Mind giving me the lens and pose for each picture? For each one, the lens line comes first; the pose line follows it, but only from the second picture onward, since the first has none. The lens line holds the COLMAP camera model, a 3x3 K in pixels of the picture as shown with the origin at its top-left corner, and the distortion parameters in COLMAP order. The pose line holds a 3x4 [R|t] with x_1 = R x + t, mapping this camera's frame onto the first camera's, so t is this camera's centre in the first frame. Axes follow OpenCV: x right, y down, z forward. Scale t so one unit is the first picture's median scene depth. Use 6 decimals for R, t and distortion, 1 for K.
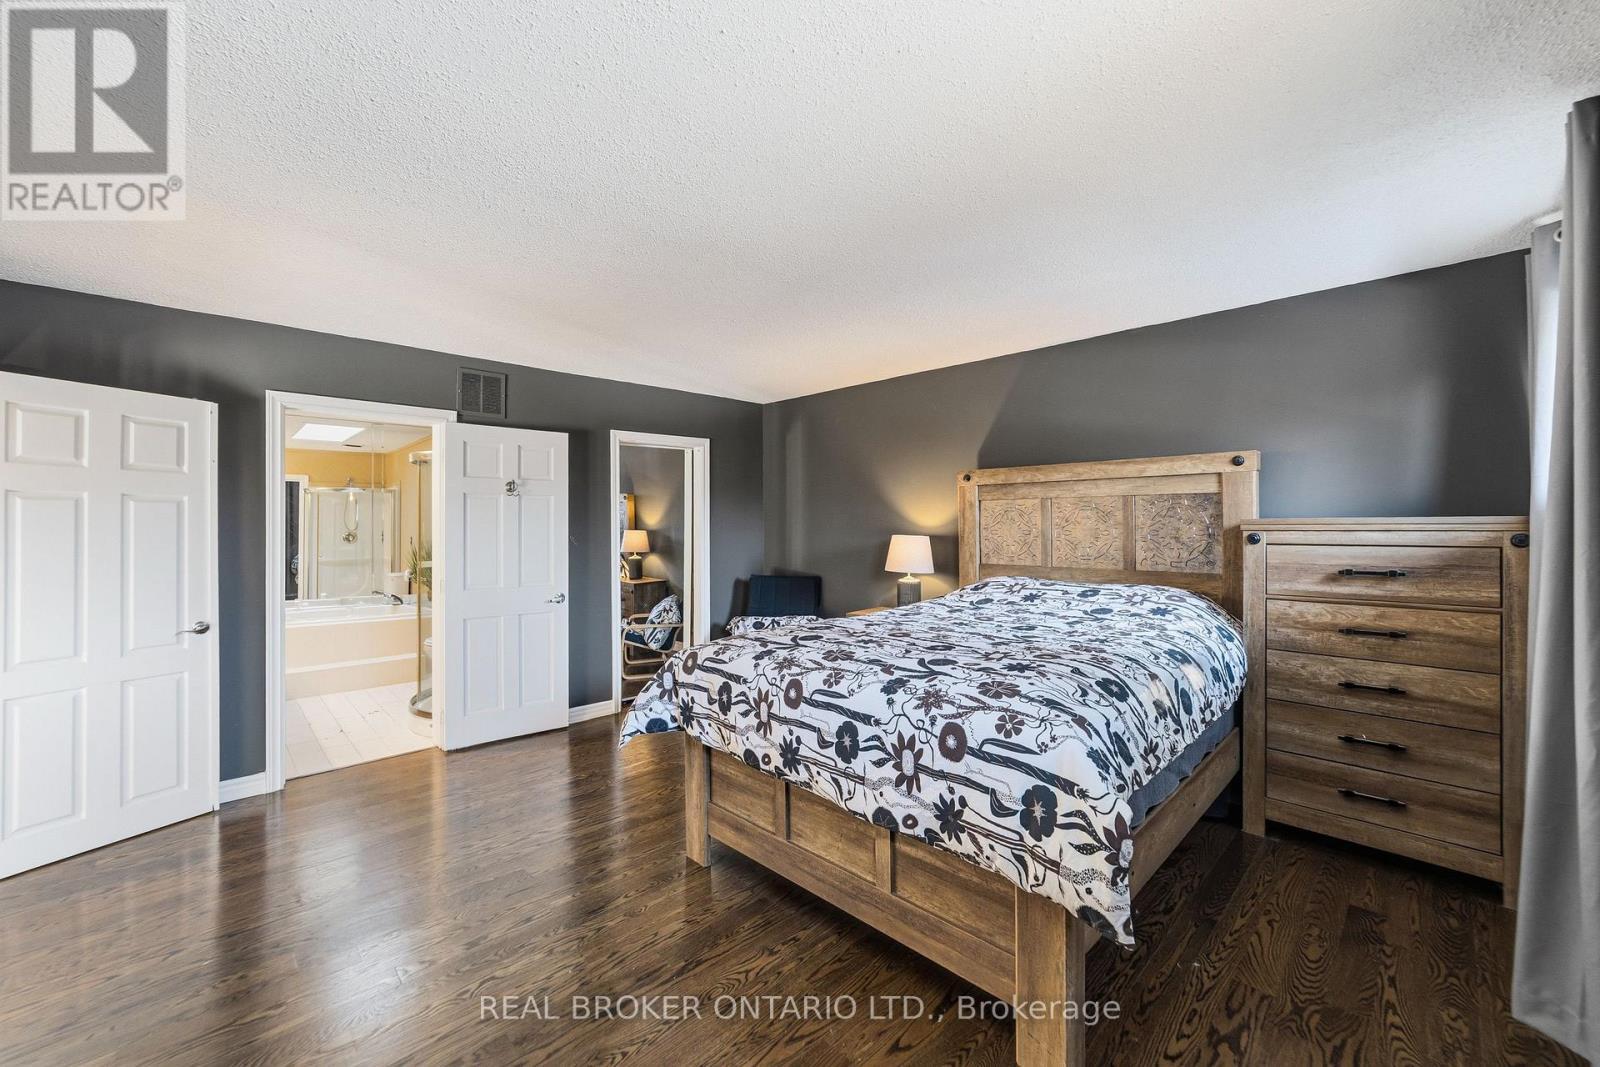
lens RADIAL K [[624.2, 0, 801.4], [0, 624.2, 530.2], [0, 0, 1]] dist [-0.022471, 0.000268]
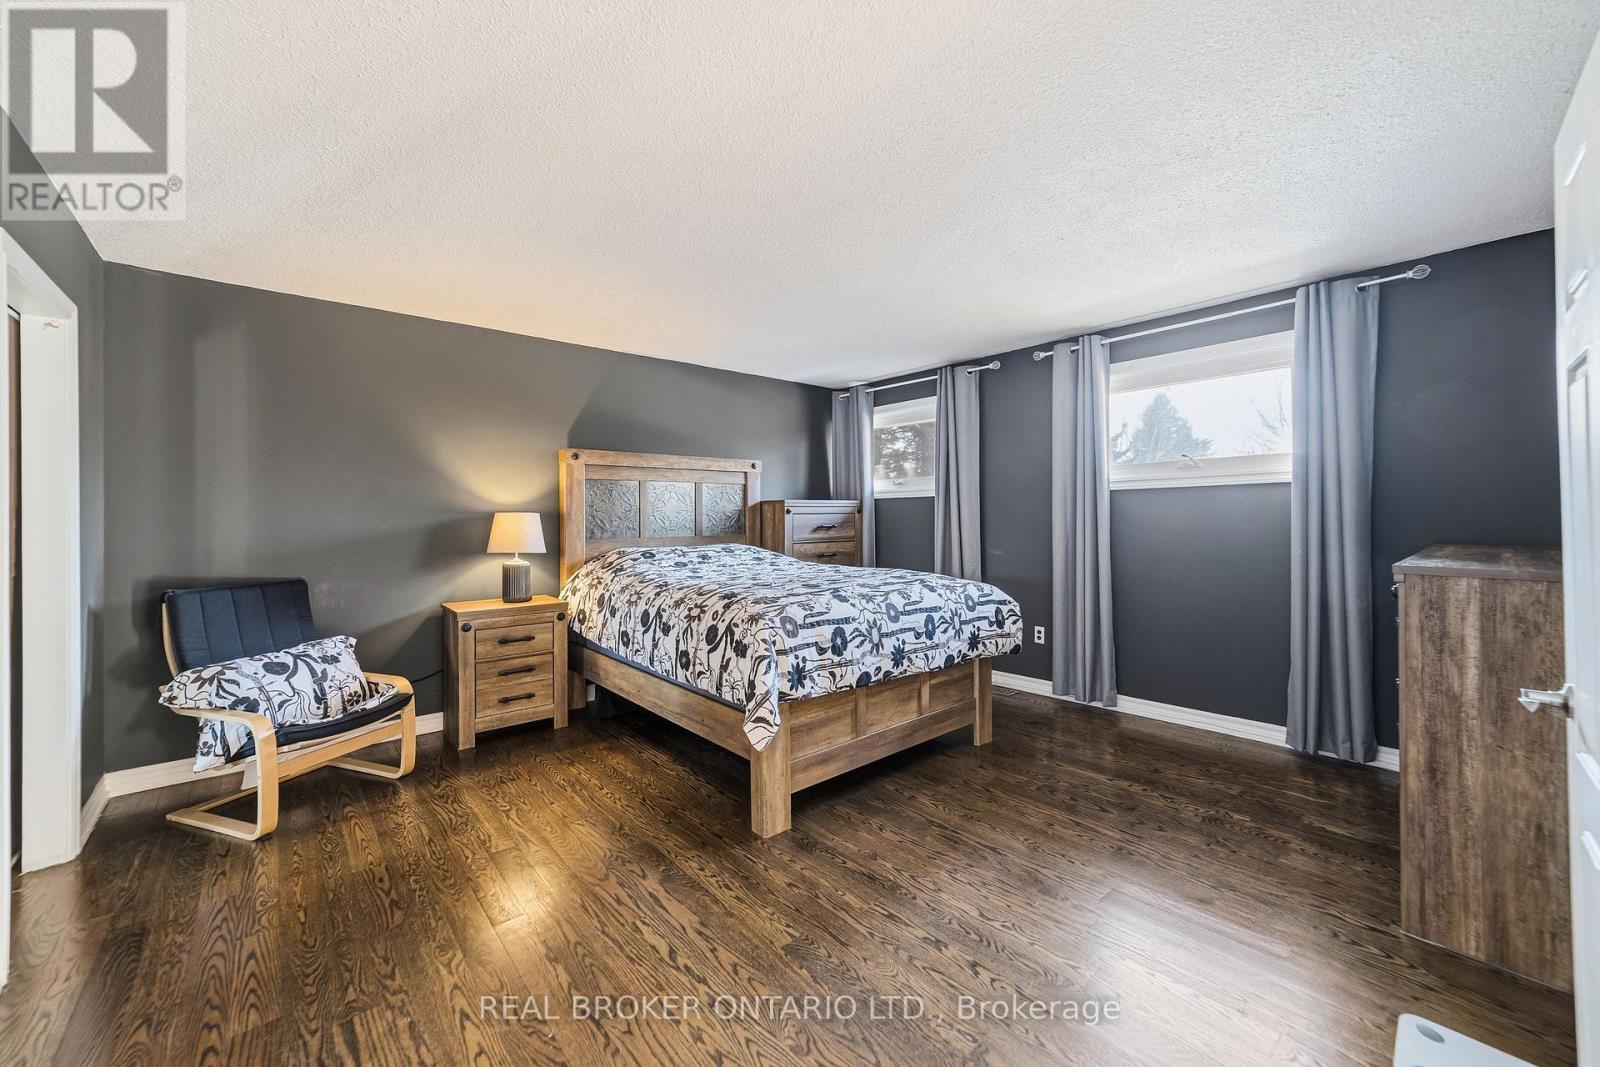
lens RADIAL K [[624.2, 0, 800.6], [0, 624.2, 517.8], [0, 0, 1]] dist [-0.022471, 0.000268]
pose [[0.083500, 0.000387, 0.996508, -1.339099], [0.018314, 0.999830, -0.001923, 0.047762], [-0.996339, 0.018411, 0.083479, 1.028275]]
